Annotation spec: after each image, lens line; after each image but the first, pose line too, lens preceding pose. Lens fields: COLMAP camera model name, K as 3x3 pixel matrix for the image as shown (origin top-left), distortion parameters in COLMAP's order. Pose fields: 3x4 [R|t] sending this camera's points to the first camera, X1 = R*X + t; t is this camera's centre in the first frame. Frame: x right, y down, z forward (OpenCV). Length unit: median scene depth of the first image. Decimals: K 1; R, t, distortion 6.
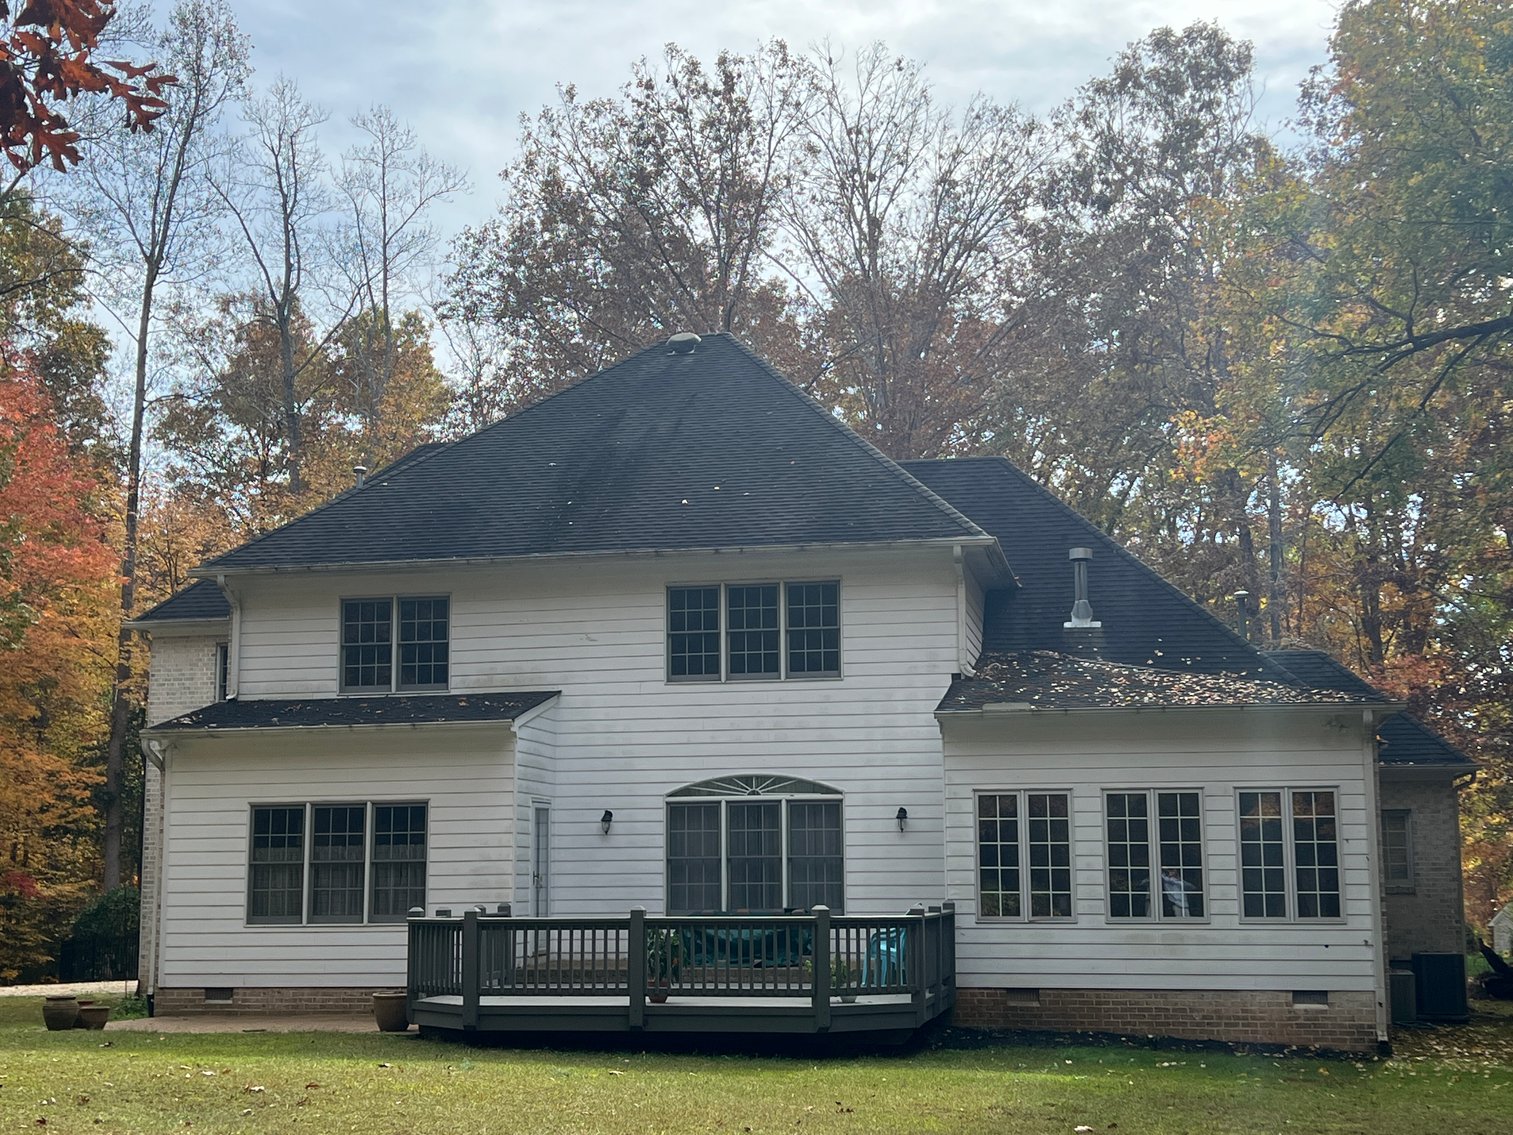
lens RADIAL K [[2028.3, 0, 769.5], [0, 2028.3, 564.4], [0, 0, 1]] dist [0.087254, 0.000000]
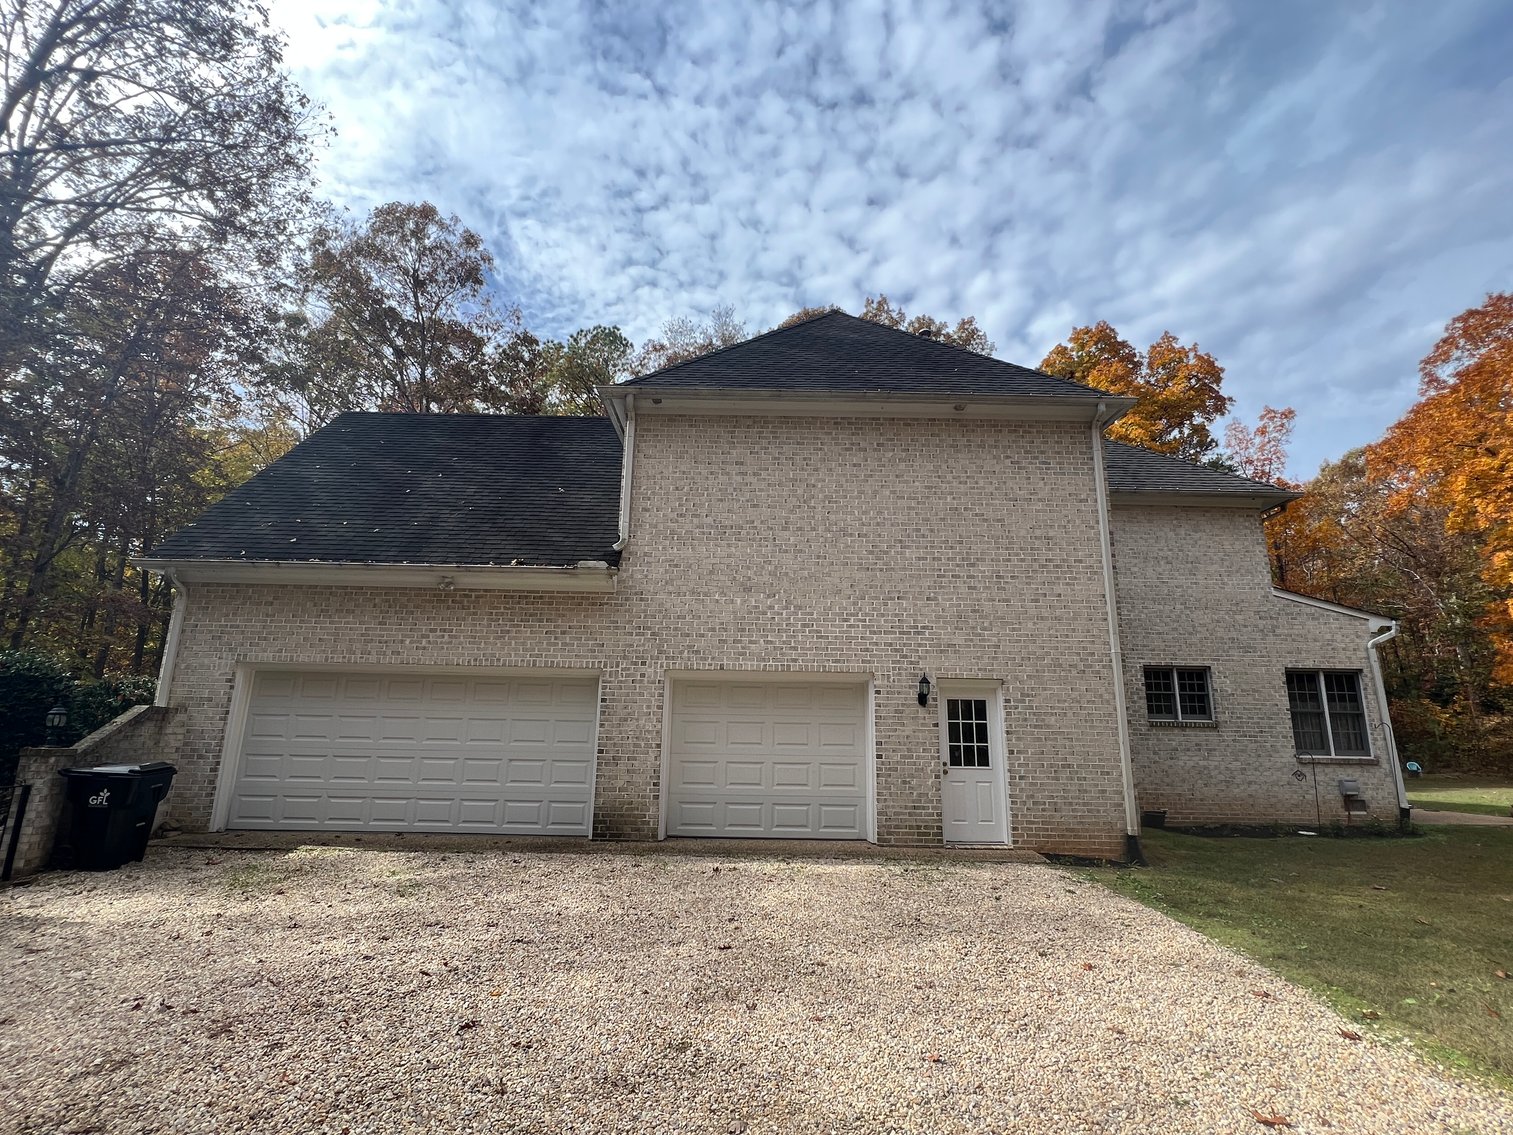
lens RADIAL K [[731.3, 0, 758.8], [0, 731.3, 569.4], [0, 0, 1]] dist [-0.003715, -0.000623]
pose [[-0.201002, 0.228249, 0.952628, -0.703265], [-0.159731, 0.951824, -0.261759, 0.259542], [-0.966480, -0.204778, -0.154859, 1.556469]]
